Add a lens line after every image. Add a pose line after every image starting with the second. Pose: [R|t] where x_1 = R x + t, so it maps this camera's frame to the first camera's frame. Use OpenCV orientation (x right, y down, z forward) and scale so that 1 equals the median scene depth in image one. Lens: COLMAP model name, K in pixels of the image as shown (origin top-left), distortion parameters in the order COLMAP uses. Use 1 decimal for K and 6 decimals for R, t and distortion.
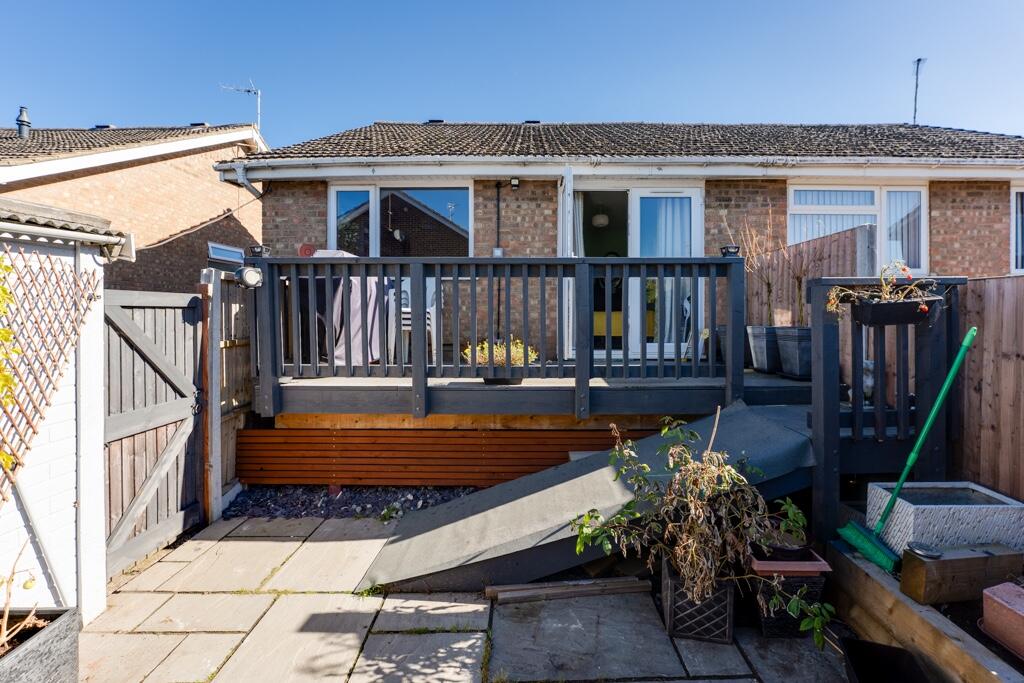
lens RADIAL K [[412.0, 0, 514.7], [0, 412.0, 321.5], [0, 0, 1]] dist [-0.019416, 0.000060]
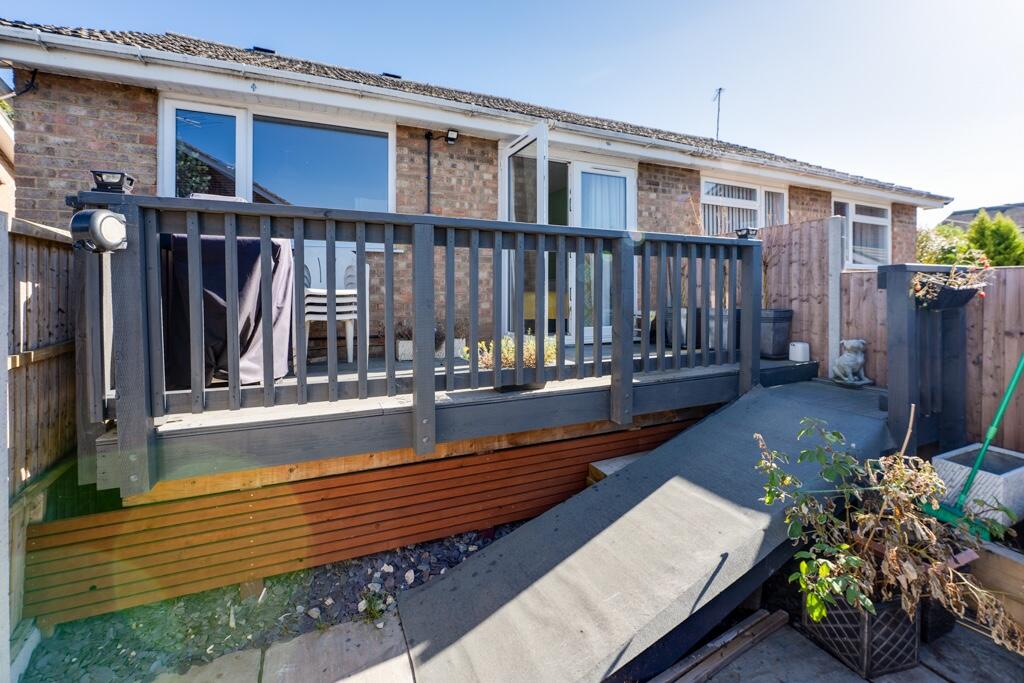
lens RADIAL K [[423.9, 0, 514.9], [0, 423.9, 299.0], [0, 0, 1]] dist [-0.019585, 0.003193]
pose [[0.909610, -0.006263, 0.415415, -0.246134], [0.008255, 0.999961, -0.002998, -0.010394], [-0.415381, 0.006156, 0.909627, 0.194387]]
